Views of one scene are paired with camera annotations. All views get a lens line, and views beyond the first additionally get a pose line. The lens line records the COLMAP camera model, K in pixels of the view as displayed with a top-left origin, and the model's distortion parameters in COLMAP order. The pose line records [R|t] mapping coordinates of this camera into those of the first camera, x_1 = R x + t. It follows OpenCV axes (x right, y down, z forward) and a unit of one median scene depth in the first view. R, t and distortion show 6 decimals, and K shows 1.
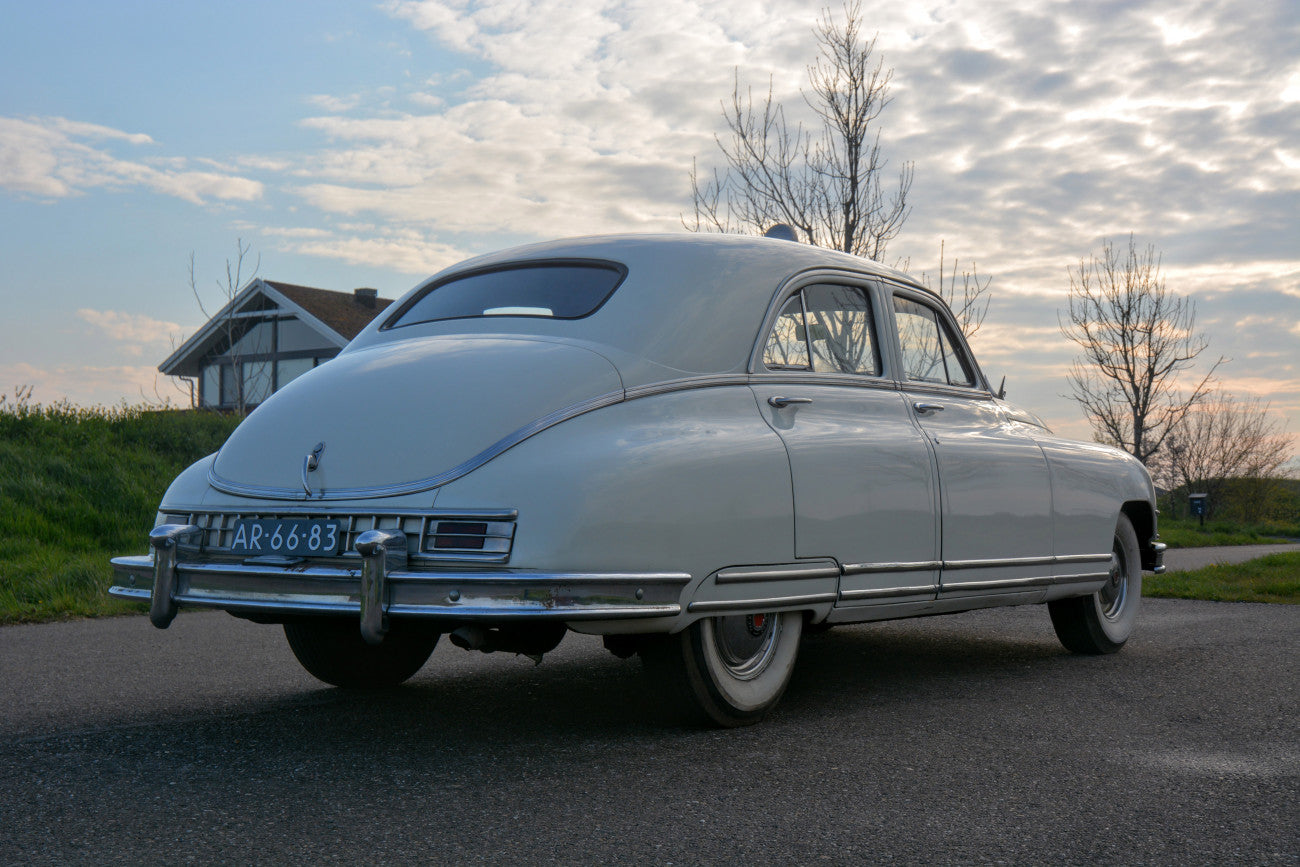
lens RADIAL K [[1724.5, 0, 650.8], [0, 1724.5, 432.6], [0, 0, 1]] dist [0.080530, 0.097100]
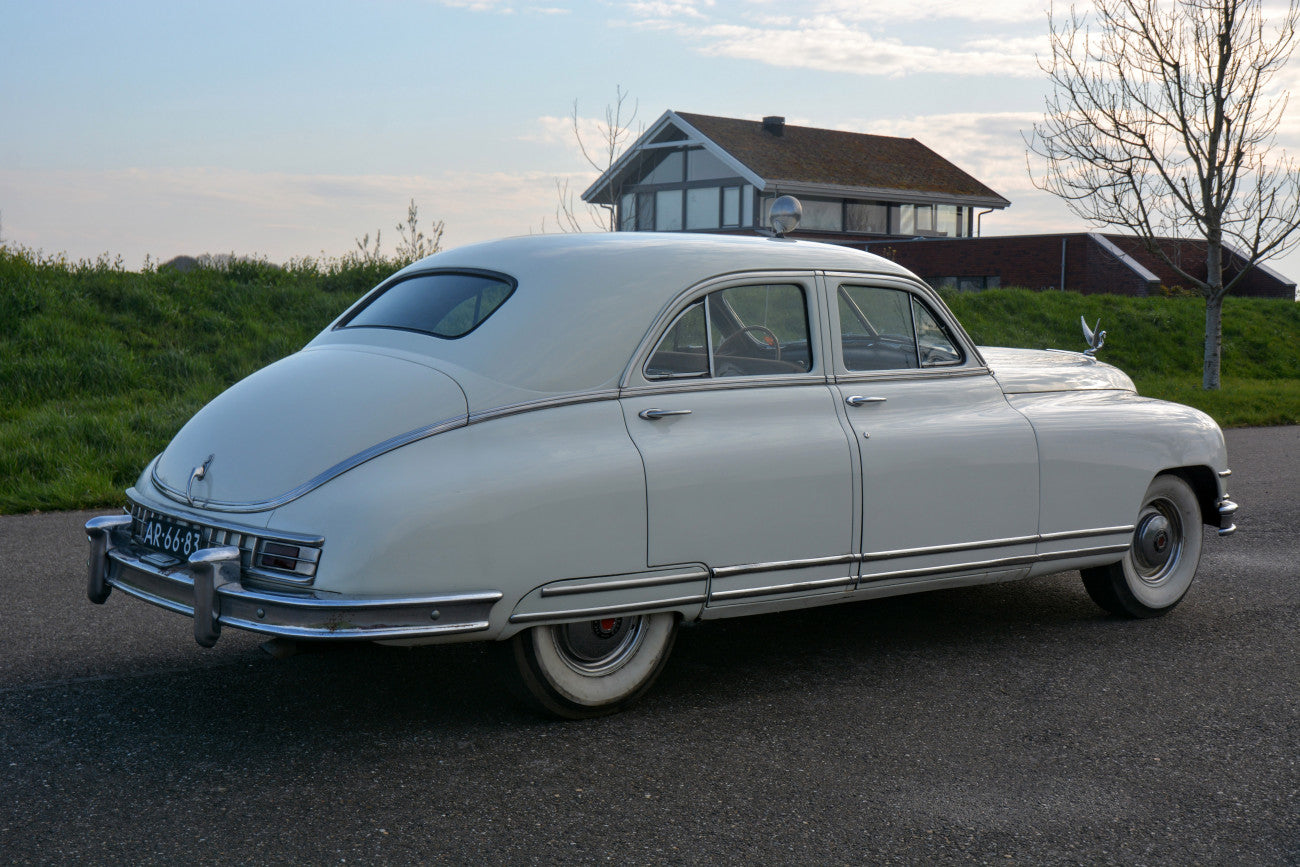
lens RADIAL K [[1684.0, 0, 644.5], [0, 1684.0, 434.6], [0, 0, 1]] dist [0.026882, 0.398159]
pose [[0.962480, 0.036772, -0.268849, 0.302632], [-0.005002, 0.993011, 0.117912, -0.110633], [0.271306, -0.112144, 0.955938, 0.012233]]
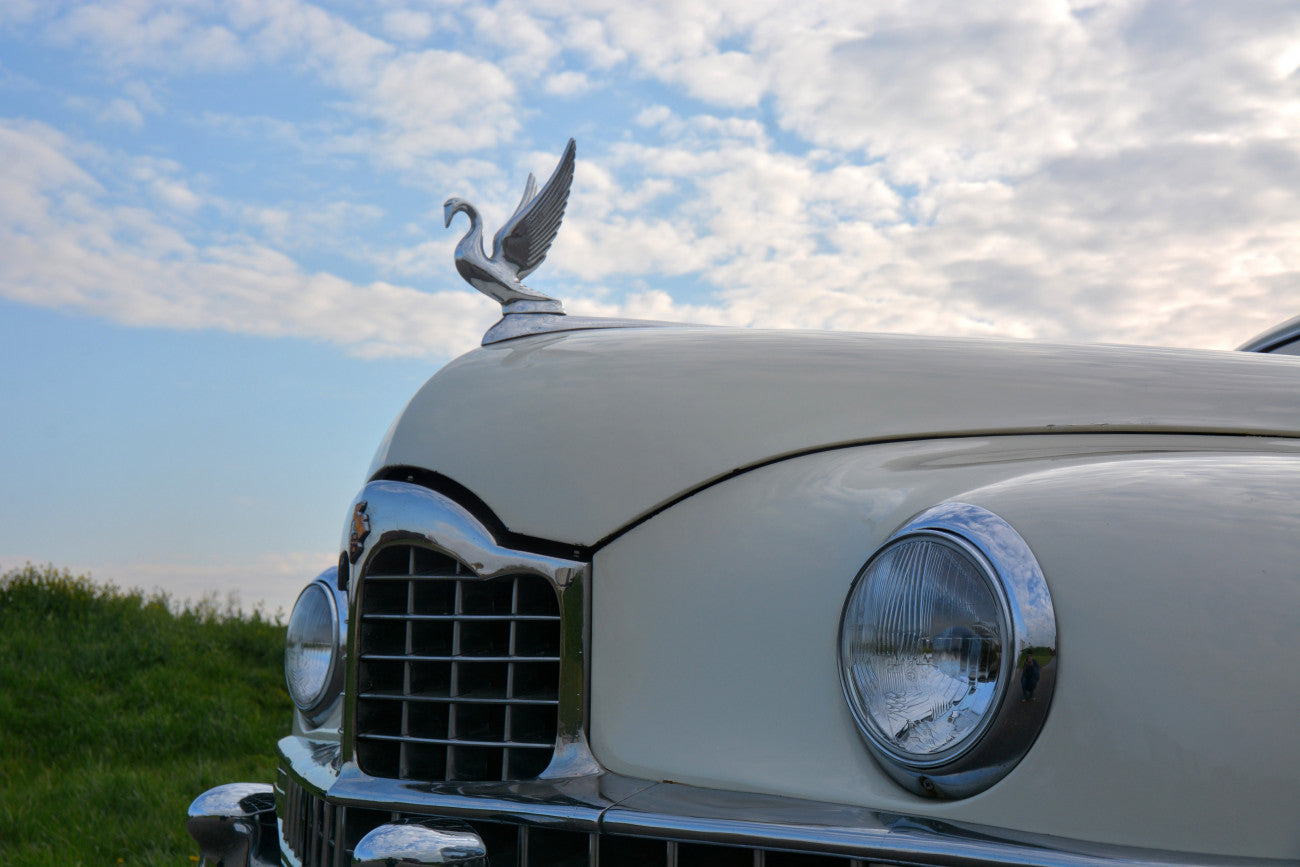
lens RADIAL K [[1632.2, 0, 639.0], [0, 1632.2, 432.2], [0, 0, 1]] dist [0.049369, 0.183350]
pose [[0.912446, -0.046099, -0.406593, 0.059249], [-0.010925, 0.990535, -0.136823, 0.025554], [0.409052, 0.129286, 0.903306, 0.739466]]
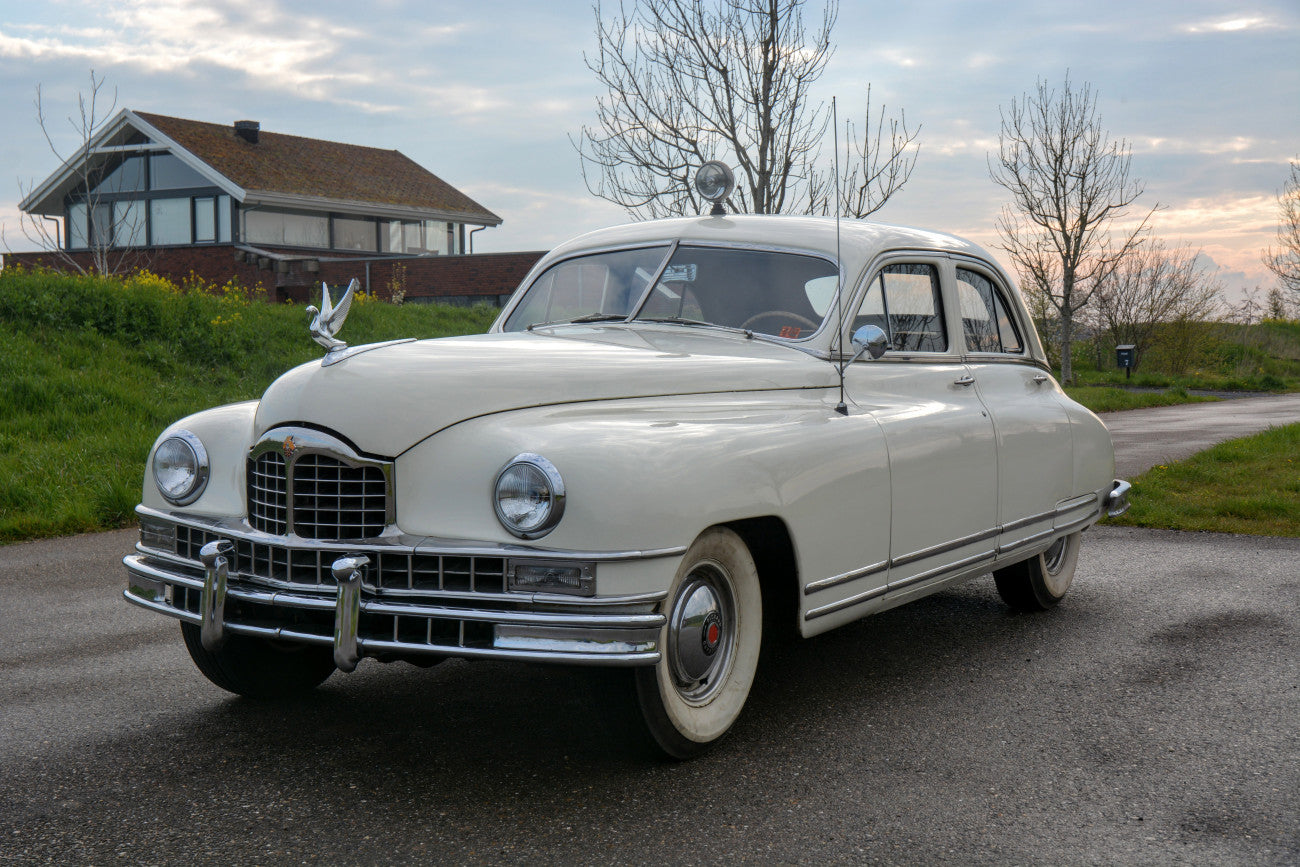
lens RADIAL K [[1771.4, 0, 647.9], [0, 1771.4, 440.9], [0, 0, 1]] dist [0.031550, 0.531282]
pose [[0.998841, -0.002321, 0.048070, 0.024564], [-0.002490, 0.995006, 0.099782, -0.071482], [-0.048061, -0.099786, 0.993847, 0.214397]]
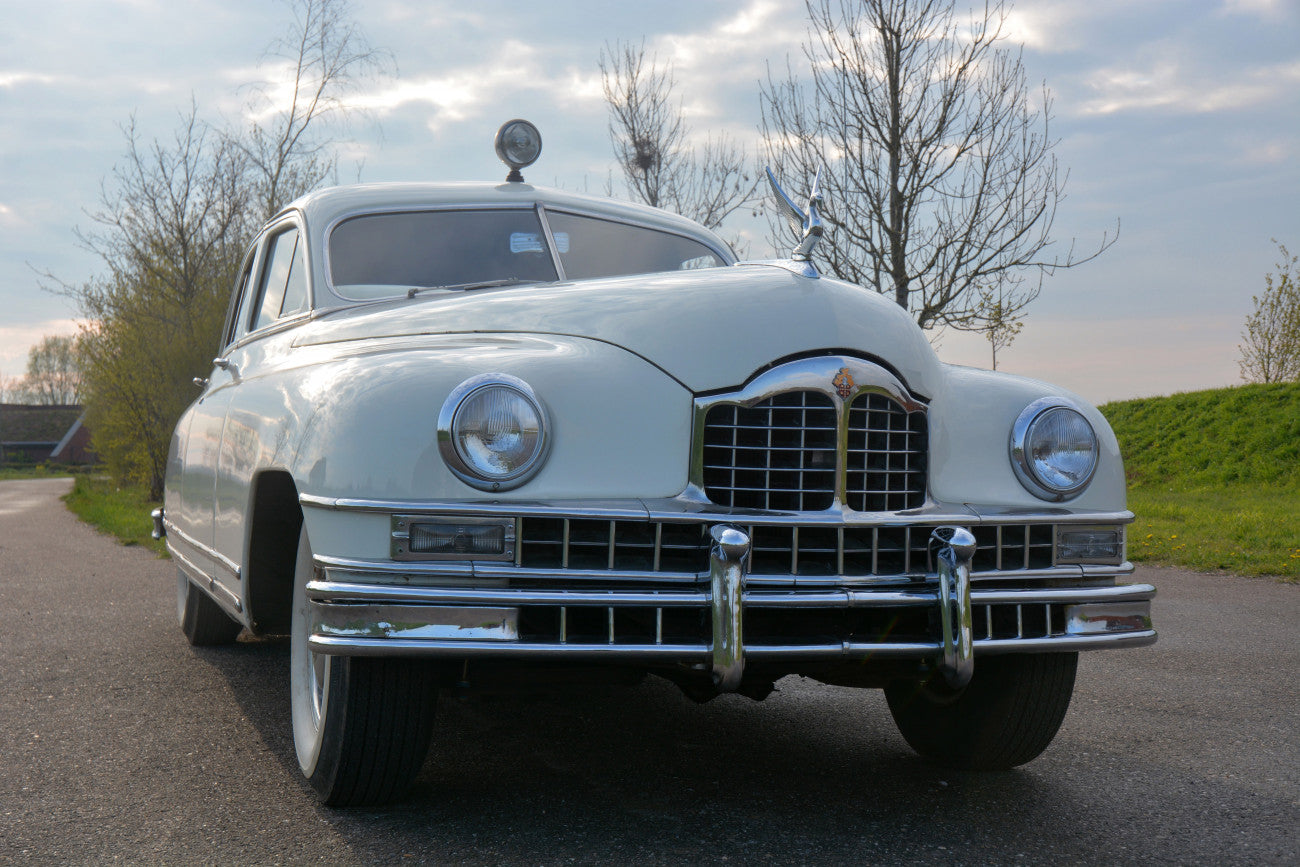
lens RADIAL K [[1632.2, 0, 639.0], [0, 1632.2, 432.2], [0, 0, 1]] dist [0.049369, 0.183350]
pose [[0.599160, 0.013790, 0.800510, -0.515182], [-0.033544, 0.999406, 0.007891, 0.018623], [-0.799926, -0.031580, 0.599267, 0.718679]]
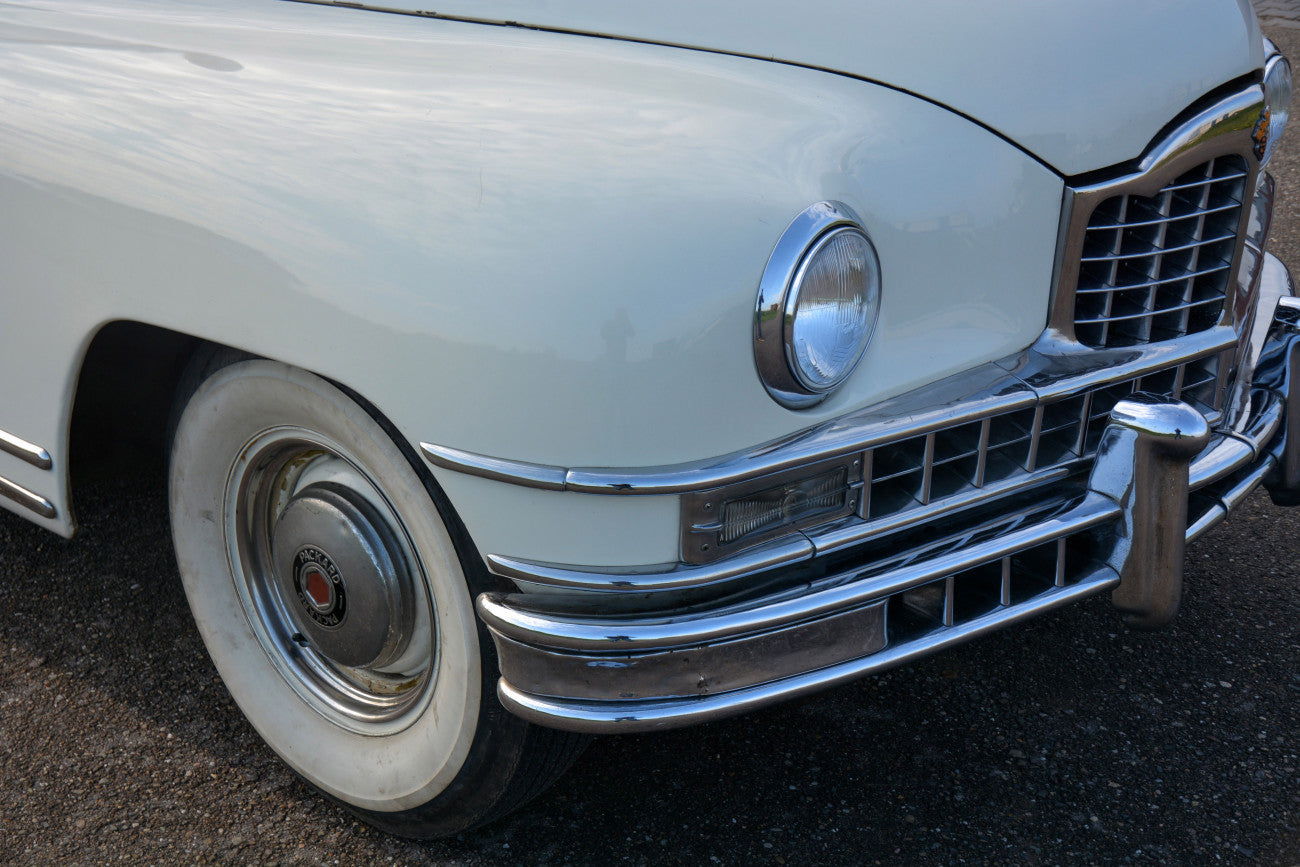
lens RADIAL K [[1632.2, 0, 639.0], [0, 1632.2, 432.2], [0, 0, 1]] dist [0.049369, 0.183350]
pose [[0.100345, -0.407305, 0.907763, -0.411333], [-0.032509, 0.910538, 0.412144, -0.068721], [-0.994421, -0.070867, 0.078127, 1.050576]]
